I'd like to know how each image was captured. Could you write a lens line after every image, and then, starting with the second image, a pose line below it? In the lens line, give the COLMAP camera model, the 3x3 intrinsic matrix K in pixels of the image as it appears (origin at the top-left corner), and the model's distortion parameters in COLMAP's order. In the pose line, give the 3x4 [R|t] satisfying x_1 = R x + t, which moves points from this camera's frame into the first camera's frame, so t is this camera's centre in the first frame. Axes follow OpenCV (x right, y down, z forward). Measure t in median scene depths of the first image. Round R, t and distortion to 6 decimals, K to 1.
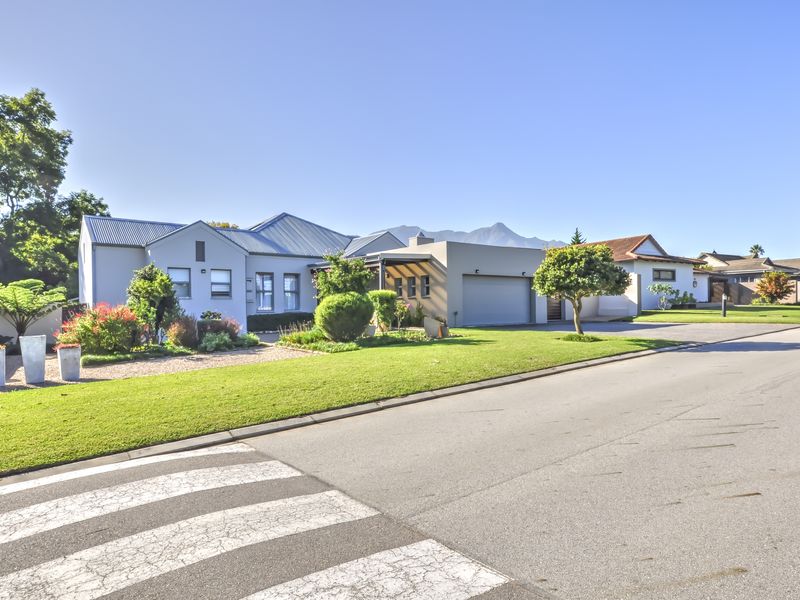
lens RADIAL K [[499.6, 0, 403.3], [0, 499.6, 299.4], [0, 0, 1]] dist [0.005968, 0.008449]
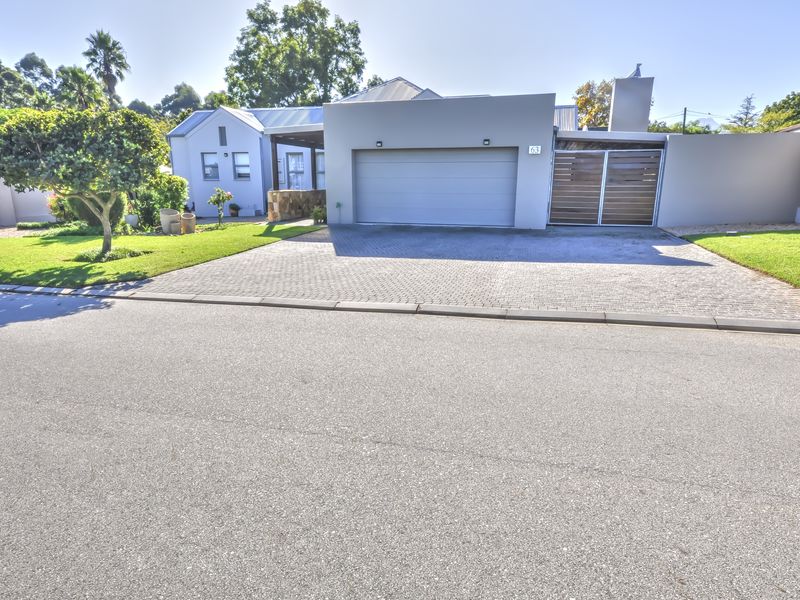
lens RADIAL K [[499.6, 0, 404.5], [0, 499.6, 301.9], [0, 0, 1]] dist [0.005968, 0.008449]
pose [[0.600473, 0.202651, -0.773541, 0.716091], [0.007779, 0.965829, 0.259064, -0.023569], [0.799607, -0.161578, 0.578377, 0.574494]]
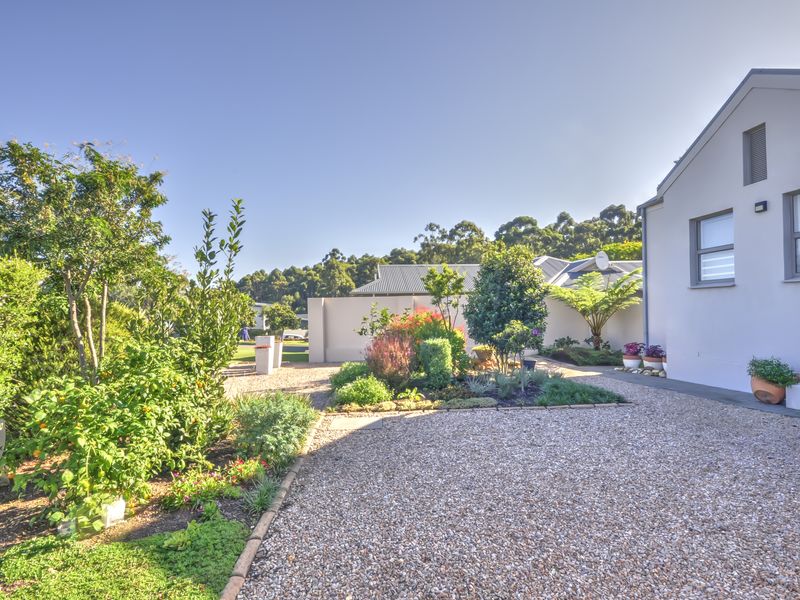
lens RADIAL K [[396.8, 0, 400.7], [0, 396.8, 302.1], [0, 0, 1]] dist [-0.006641, -0.001927]
pose [[-0.570354, 0.017360, -0.821216, -0.018640], [0.045013, 0.998935, -0.010146, 0.002551], [0.820165, -0.042753, -0.570528, 0.878004]]
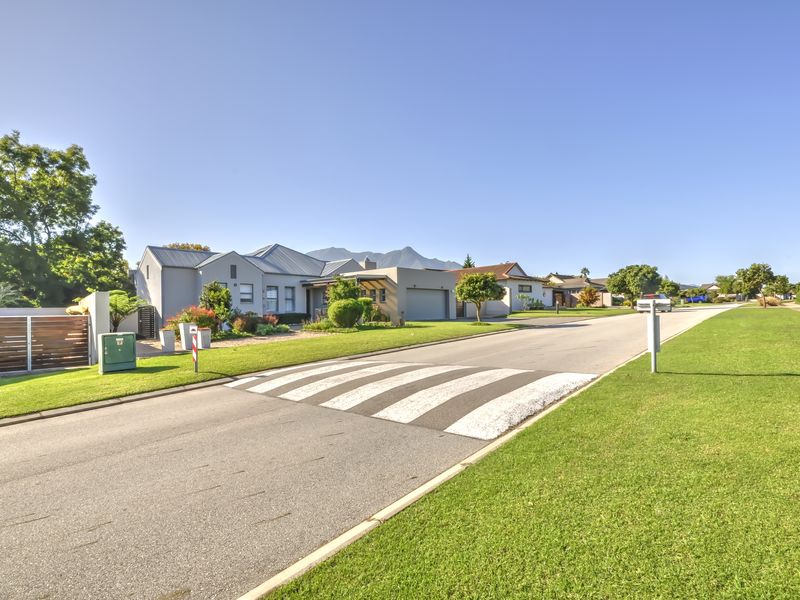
lens RADIAL K [[396.8, 0, 400.0], [0, 396.8, 305.0], [0, 0, 1]] dist [-0.006641, -0.001927]
pose [[0.985686, -0.002474, 0.168576, -0.107877], [0.003075, 0.999990, -0.003302, 0.007671], [-0.168566, 0.003773, 0.985683, -0.226731]]
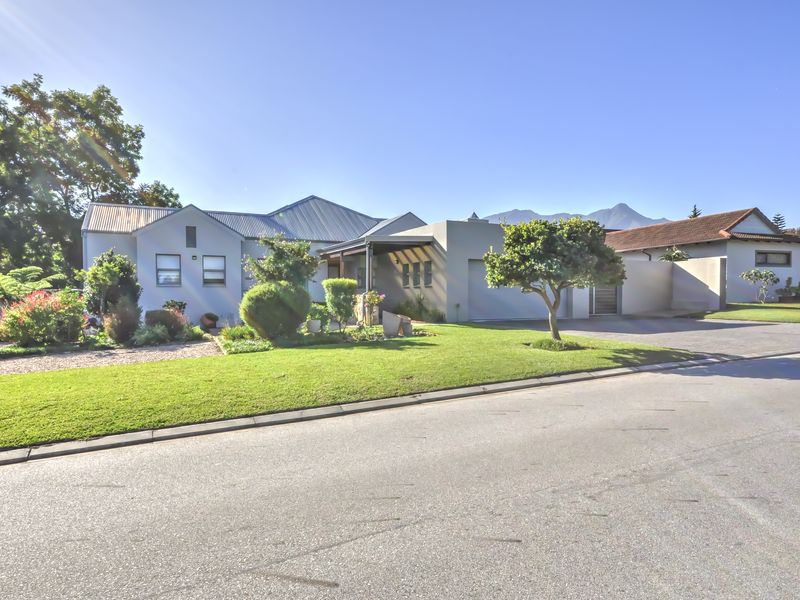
lens RADIAL K [[499.6, 0, 400.6], [0, 499.6, 306.0], [0, 0, 1]] dist [0.005968, 0.008449]
pose [[0.975208, 0.014942, -0.220785, 0.183595], [-0.005829, 0.999106, 0.041868, -0.005998], [0.221213, -0.039543, 0.974424, 0.139781]]
